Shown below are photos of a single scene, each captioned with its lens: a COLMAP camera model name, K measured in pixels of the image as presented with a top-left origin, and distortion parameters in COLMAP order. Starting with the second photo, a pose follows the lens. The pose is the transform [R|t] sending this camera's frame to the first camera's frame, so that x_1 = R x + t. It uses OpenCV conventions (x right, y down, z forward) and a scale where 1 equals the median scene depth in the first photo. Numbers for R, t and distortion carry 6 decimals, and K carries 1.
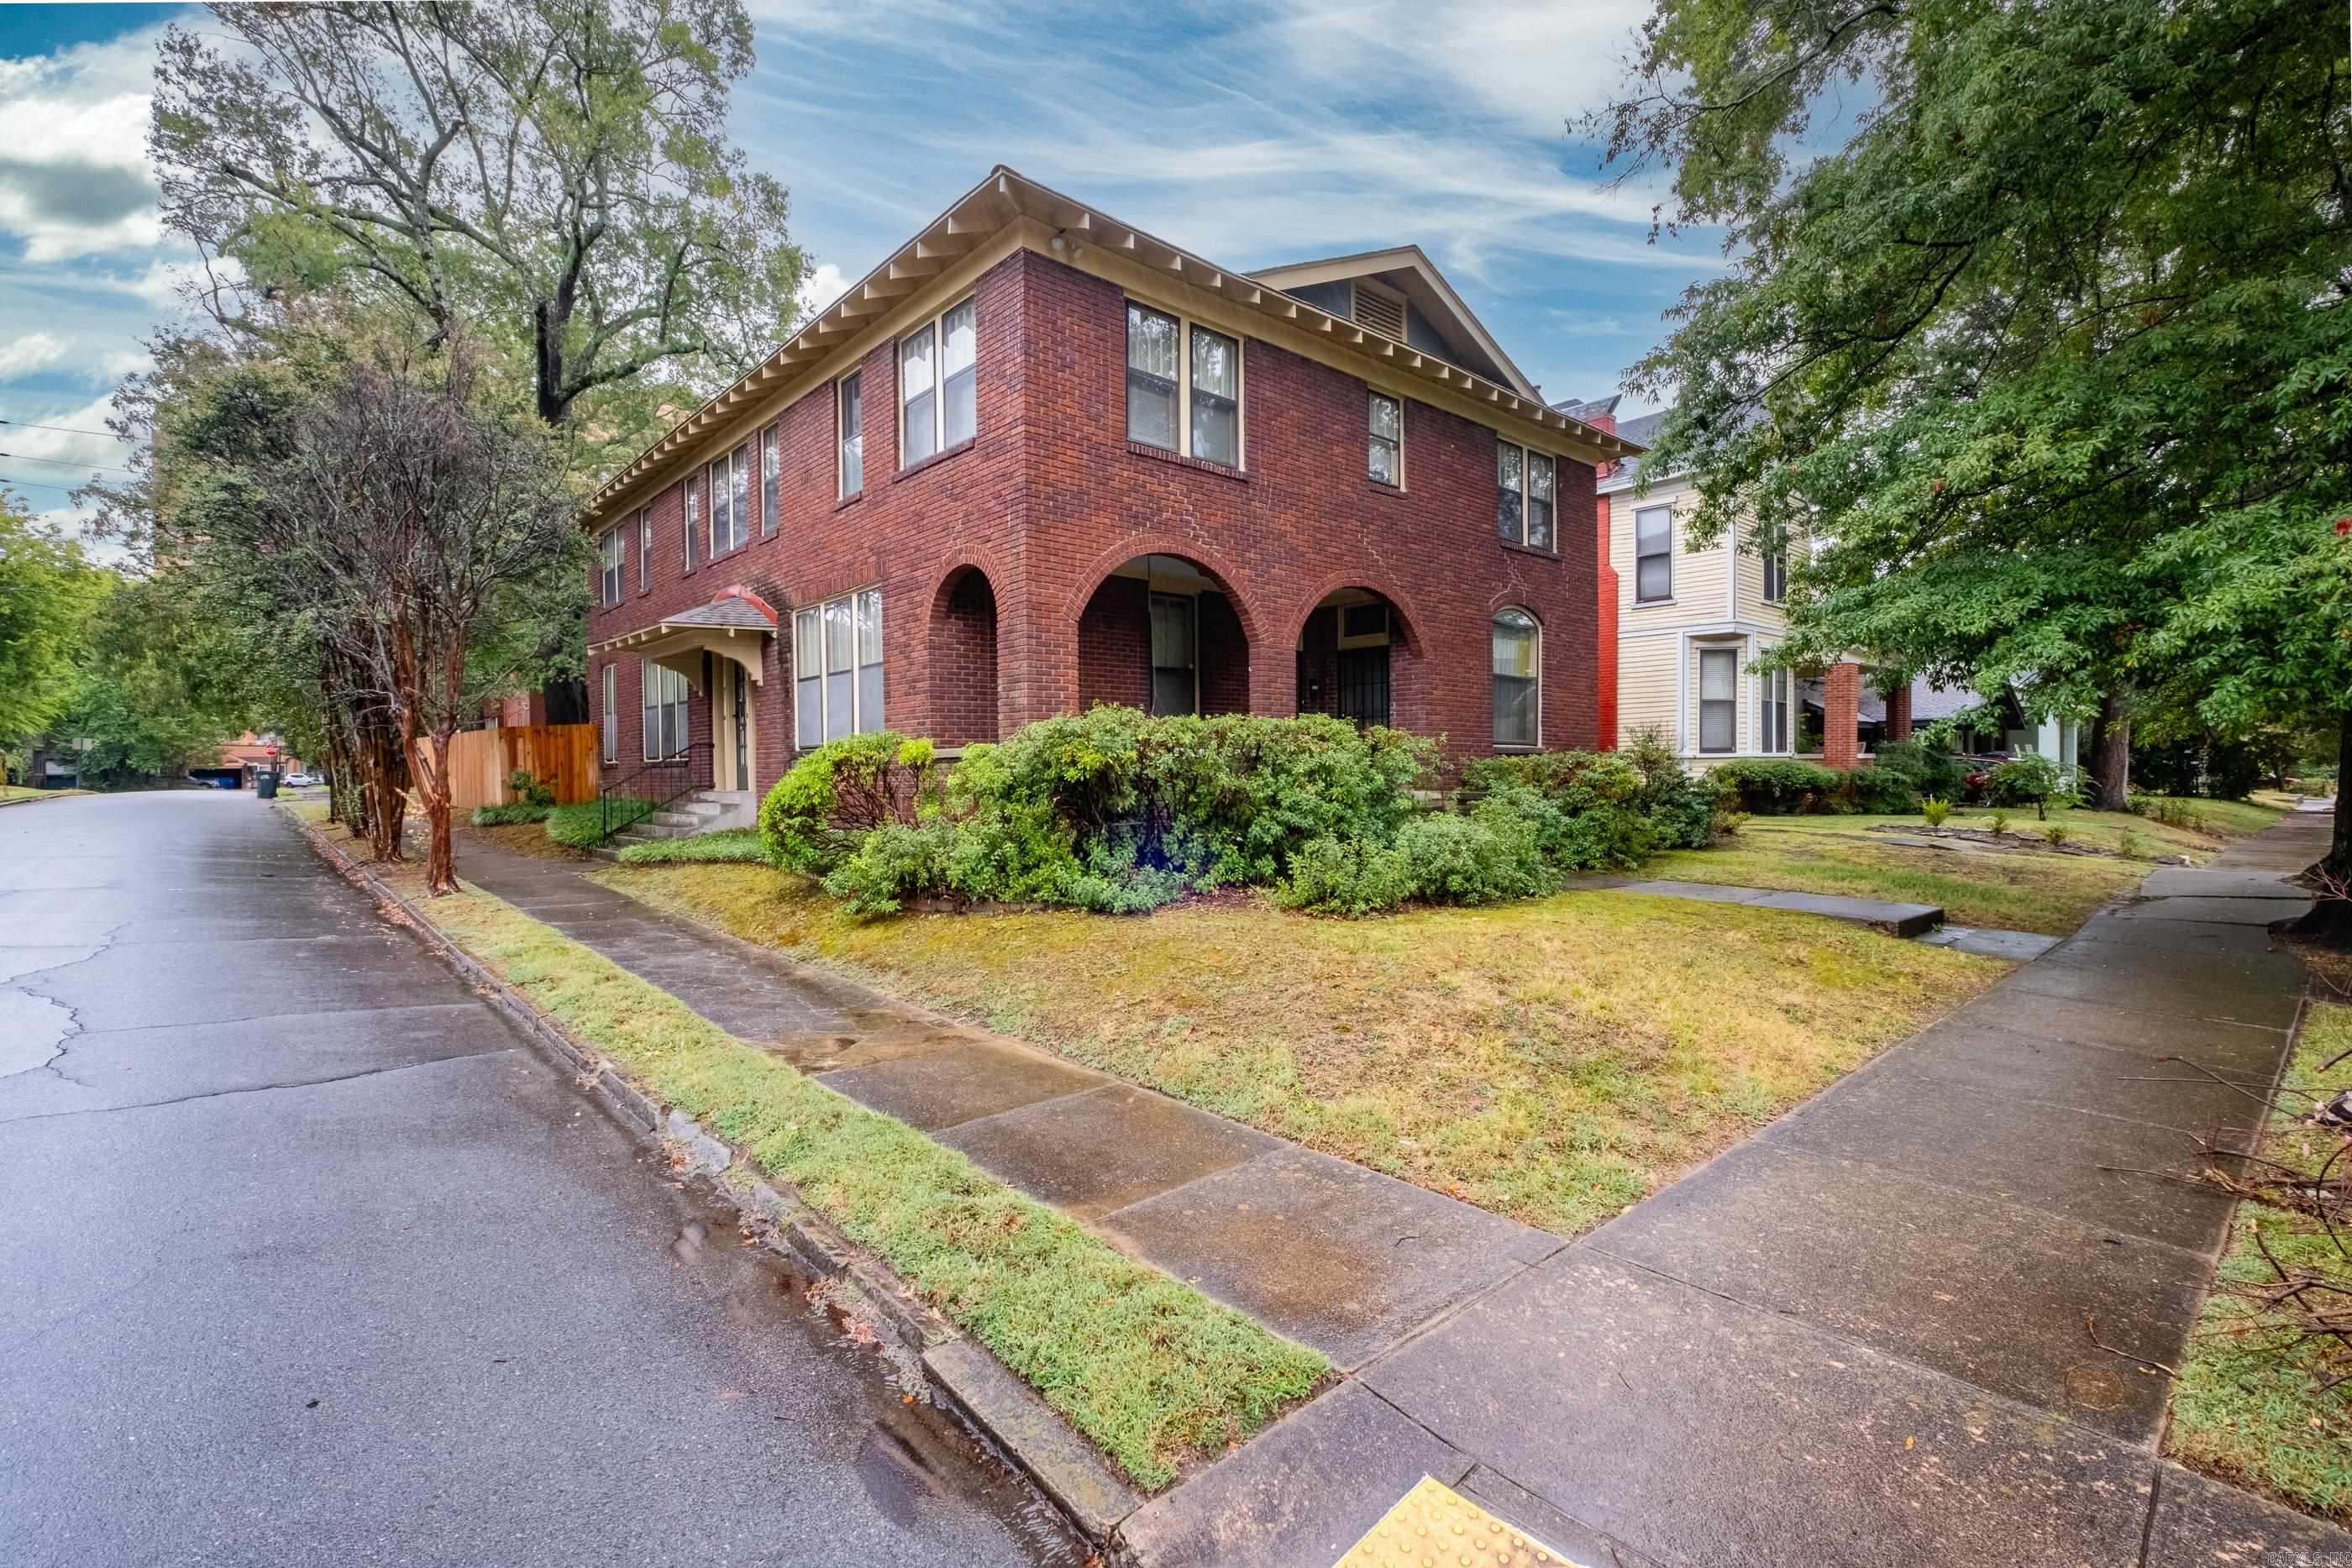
lens RADIAL K [[1063.5, 0, 1176.0], [0, 1063.5, 784.0], [0, 0, 1]] dist [-0.000358, -0.000018]
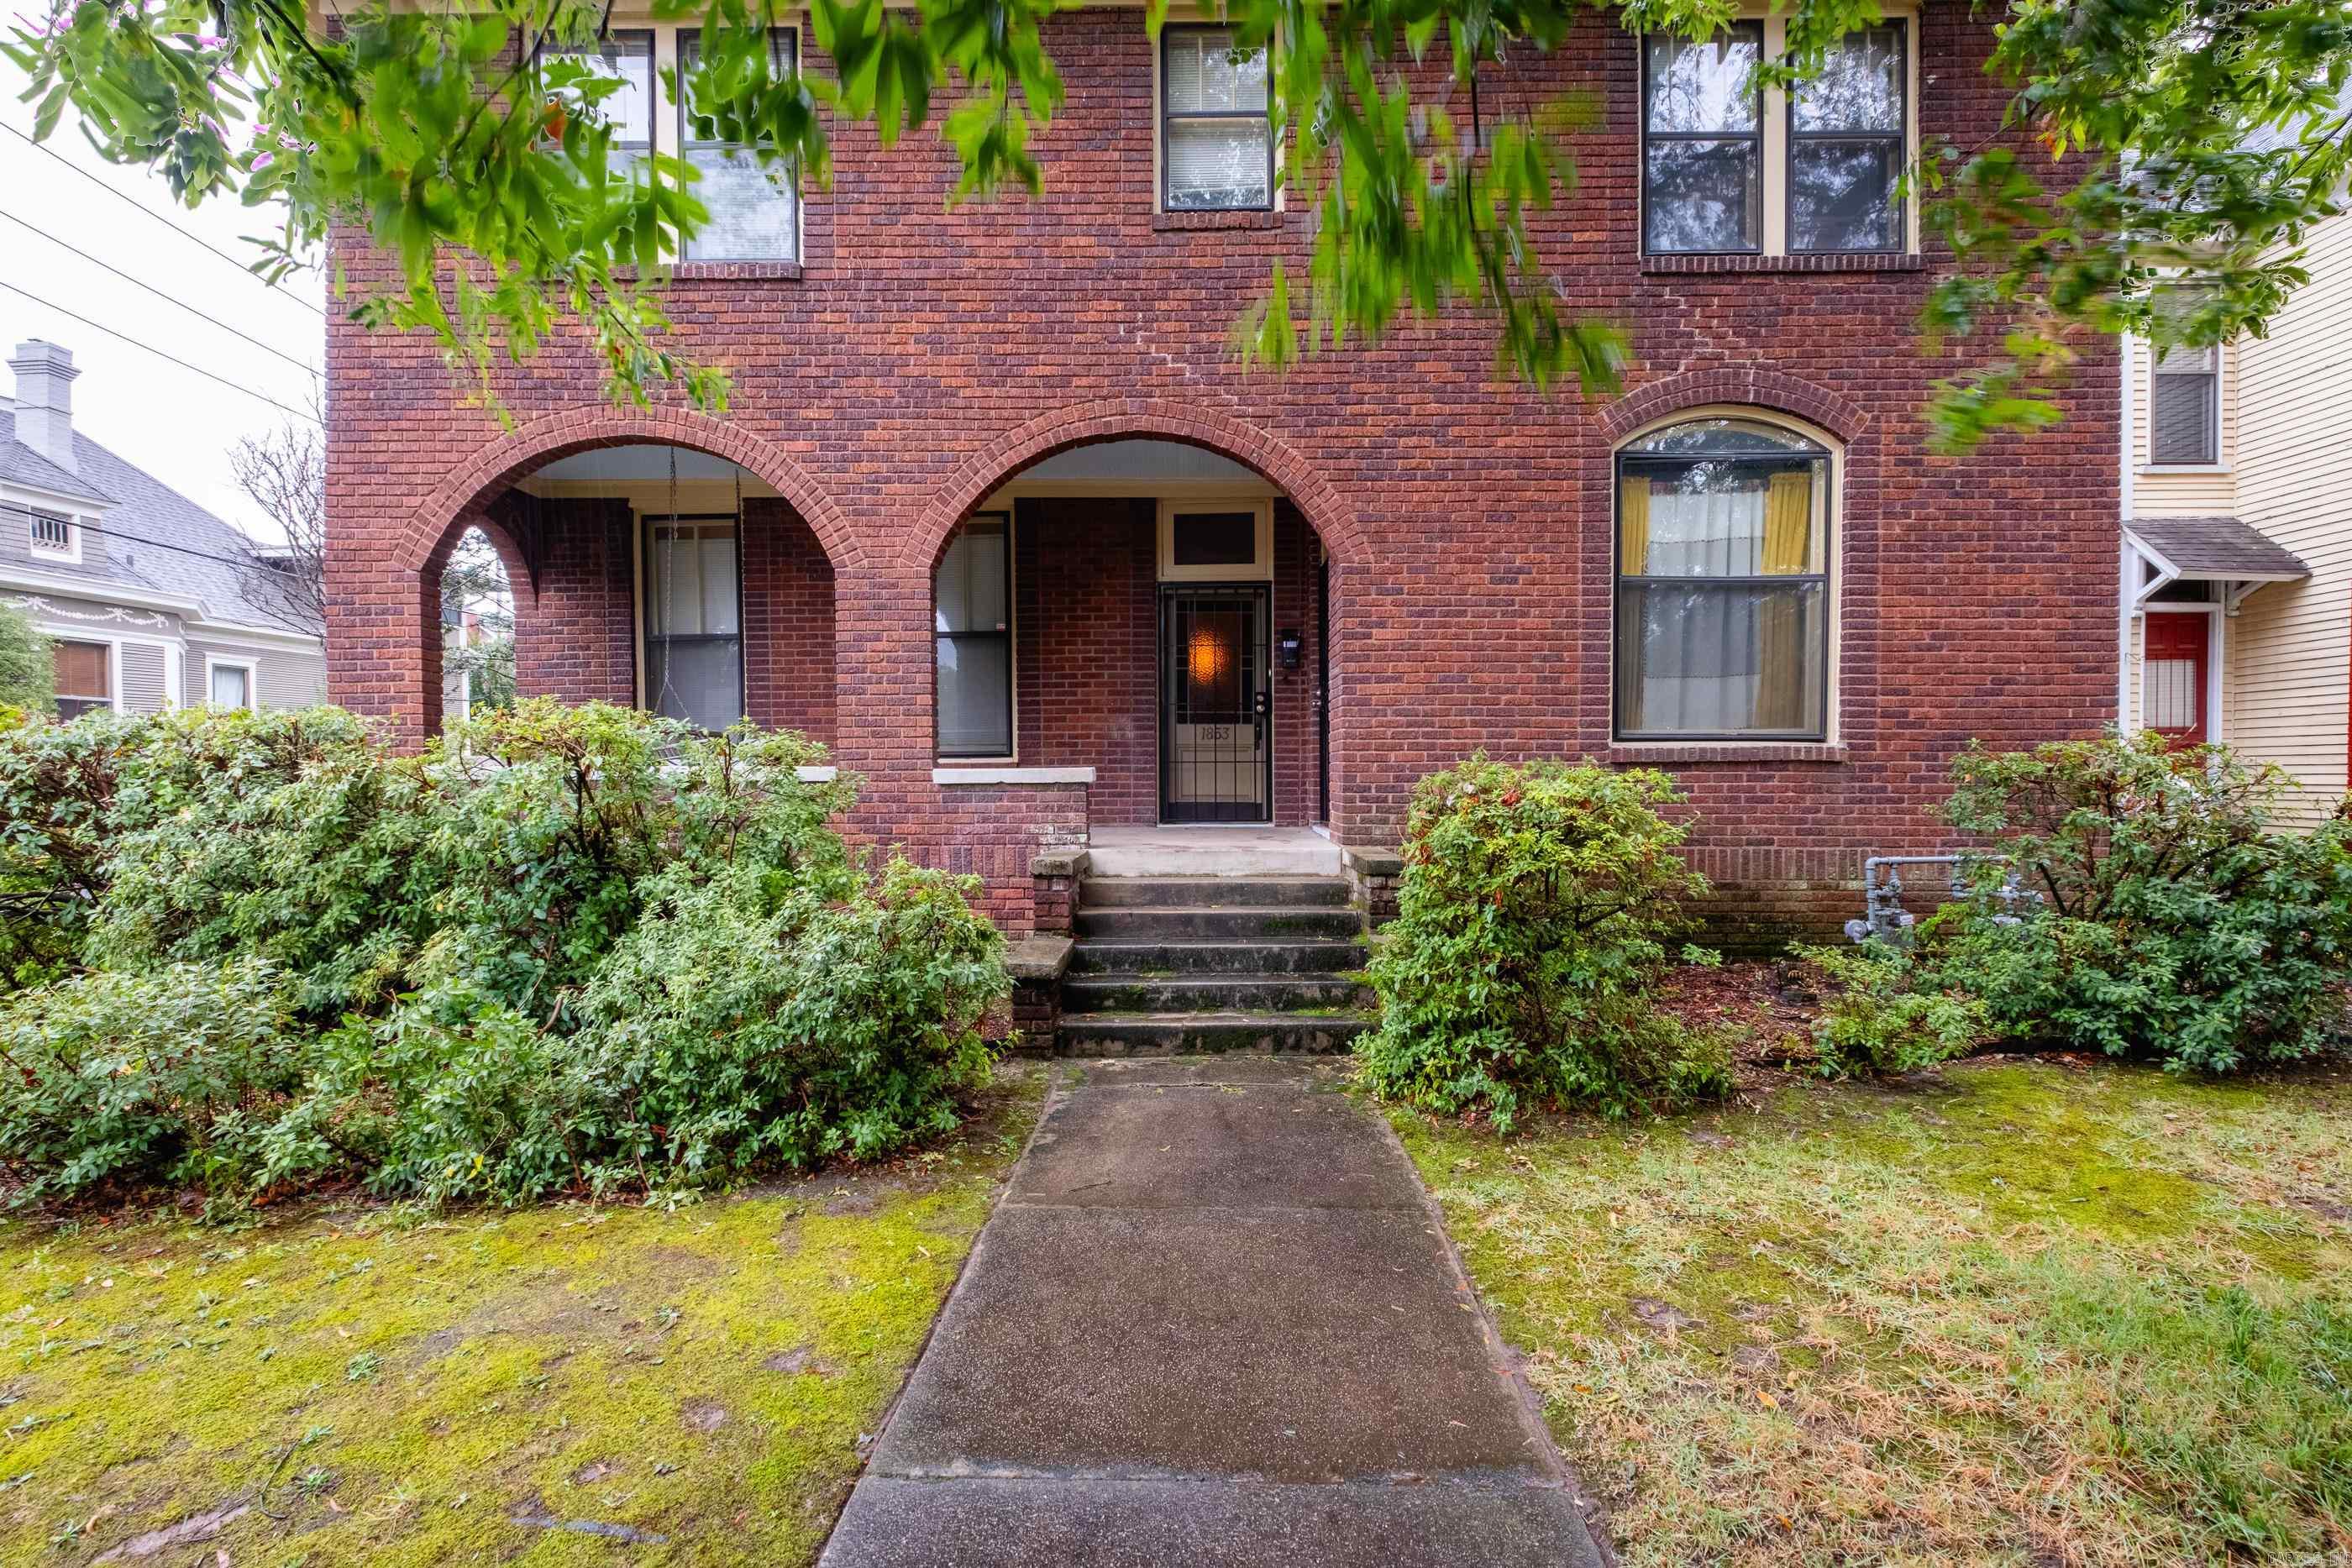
lens RADIAL K [[1350.3, 0, 1176.0], [0, 1350.3, 784.0], [0, 0, 1]] dist [-0.000487, -0.000091]
pose [[0.741341, -0.007611, -0.671086, 0.501008], [-0.005957, 0.999822, -0.017920, -0.010328], [0.671103, 0.017283, 0.741163, 0.460337]]
